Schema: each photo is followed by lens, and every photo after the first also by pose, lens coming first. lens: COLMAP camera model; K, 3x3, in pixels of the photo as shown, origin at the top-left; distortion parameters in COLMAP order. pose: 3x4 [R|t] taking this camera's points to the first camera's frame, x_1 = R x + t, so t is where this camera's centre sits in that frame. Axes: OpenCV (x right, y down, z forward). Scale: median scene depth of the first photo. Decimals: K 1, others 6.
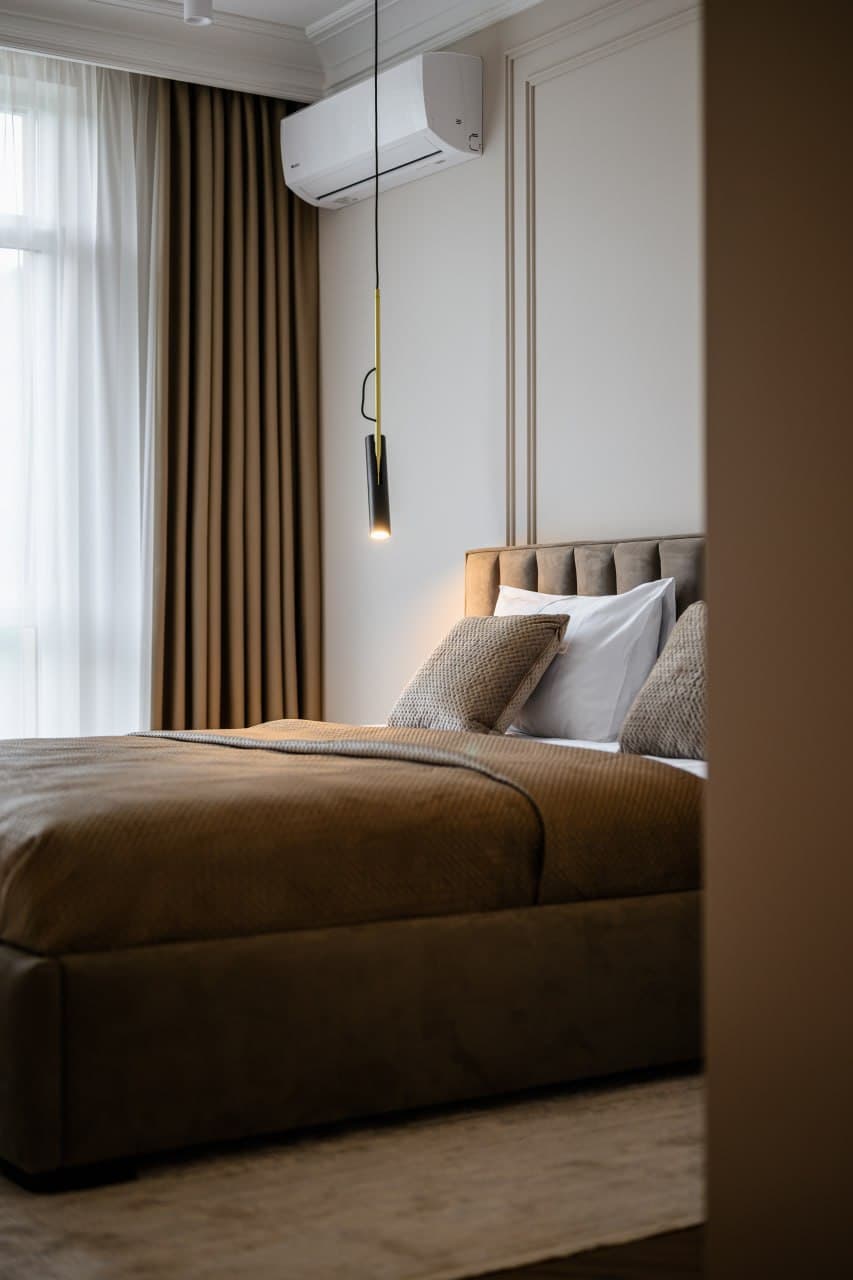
lens RADIAL K [[1856.0, 0, 425.4], [0, 1856.0, 637.6], [0, 0, 1]] dist [0.020011, 0.000000]
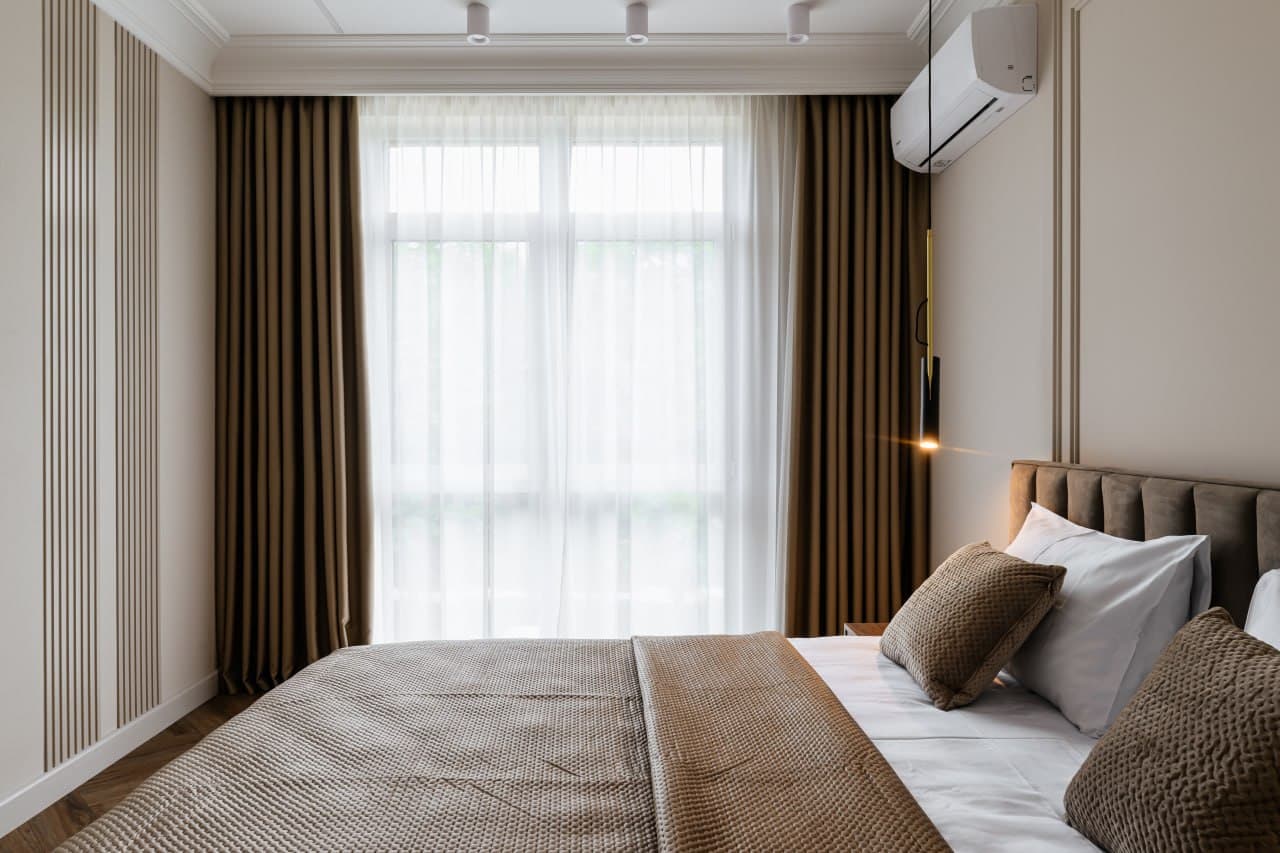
lens RADIAL K [[825.3, 0, 637.8], [0, 825.3, 427.9], [0, 0, 1]] dist [0.011900, -0.013330]
pose [[0.834167, 0.005354, -0.551486, 0.123758], [-0.000738, 0.999963, 0.008592, -0.081430], [0.551511, -0.006760, 0.834140, 0.556331]]
